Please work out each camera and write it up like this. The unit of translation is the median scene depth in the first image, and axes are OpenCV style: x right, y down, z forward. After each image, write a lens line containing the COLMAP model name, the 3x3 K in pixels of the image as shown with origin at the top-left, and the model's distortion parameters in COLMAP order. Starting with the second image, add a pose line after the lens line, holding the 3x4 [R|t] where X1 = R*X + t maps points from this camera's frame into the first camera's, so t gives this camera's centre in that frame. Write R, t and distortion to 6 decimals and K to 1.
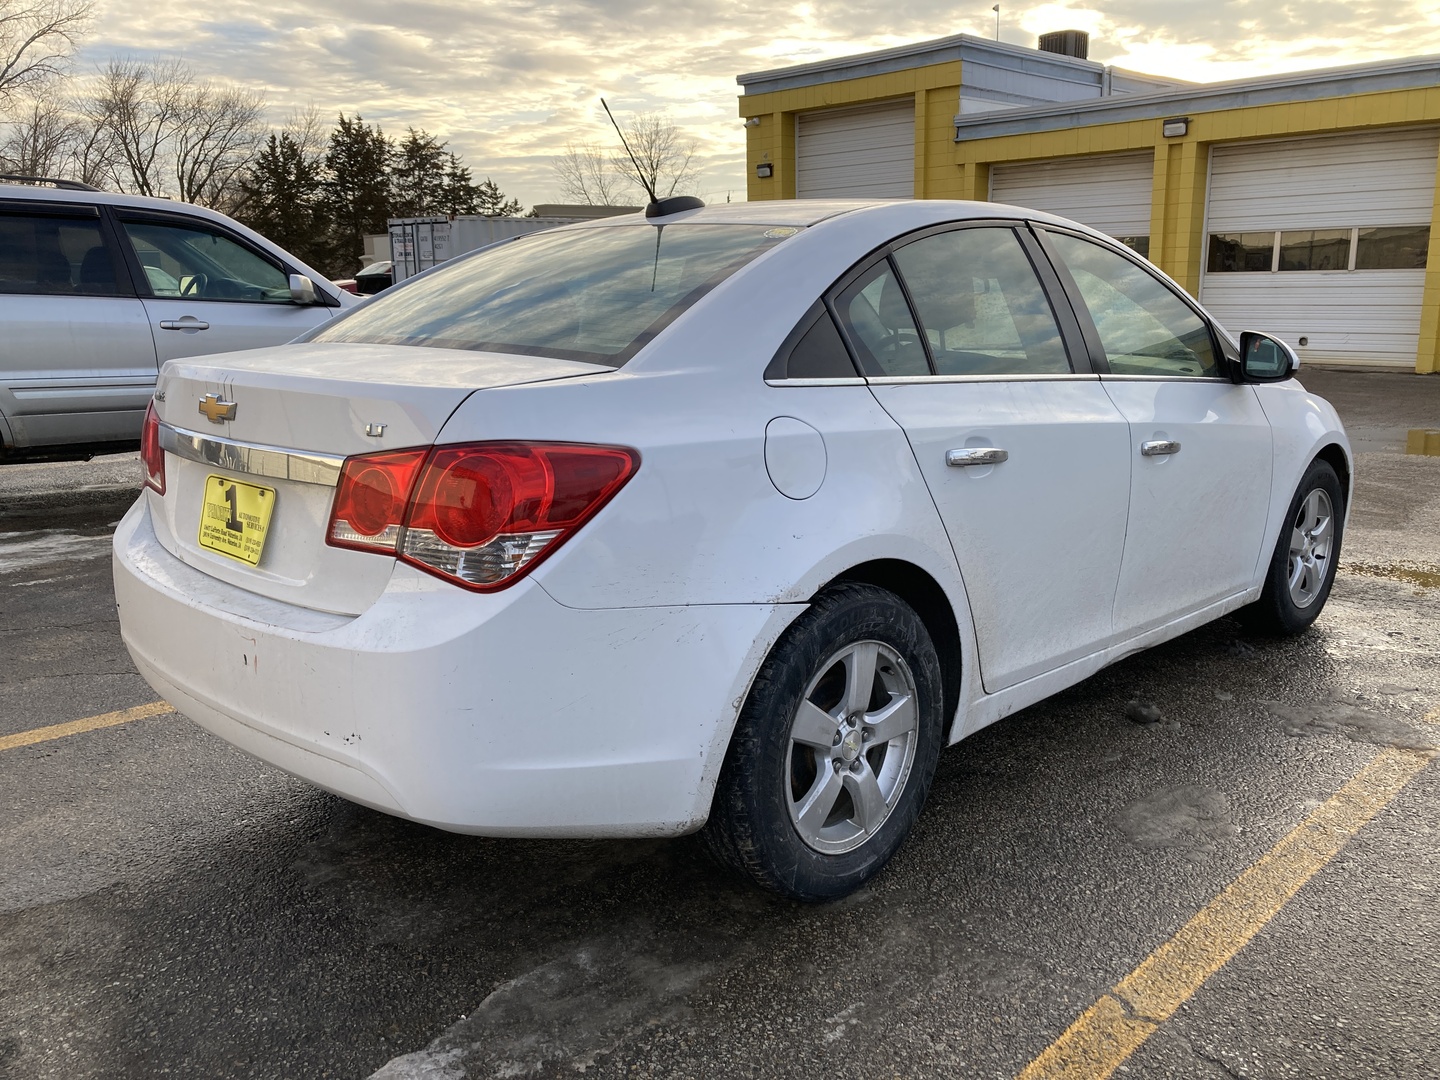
lens RADIAL K [[1177.7, 0, 714.1], [0, 1177.7, 537.8], [0, 0, 1]] dist [0.043335, -0.067052]
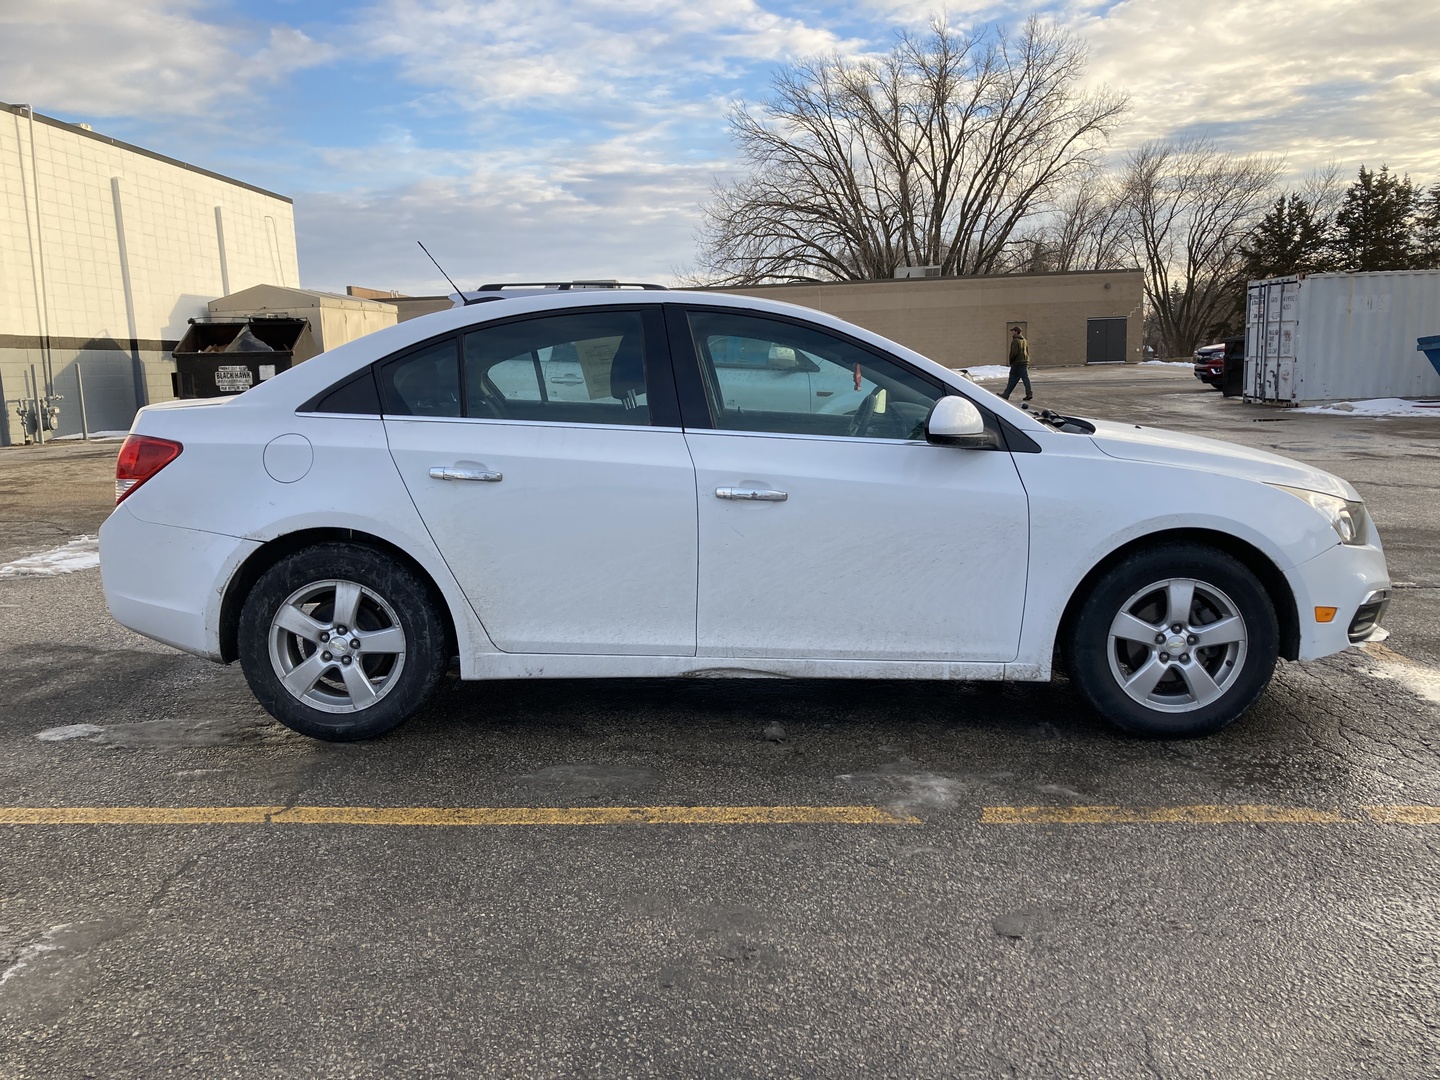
lens RADIAL K [[1177.7, 0, 714.1], [0, 1177.7, 537.8], [0, 0, 1]] dist [0.043335, -0.067052]
pose [[0.673148, 0.100333, -0.732670, 1.399510], [-0.137976, 0.990396, 0.008859, -0.044620], [0.726522, 0.095127, 0.680527, 0.237402]]
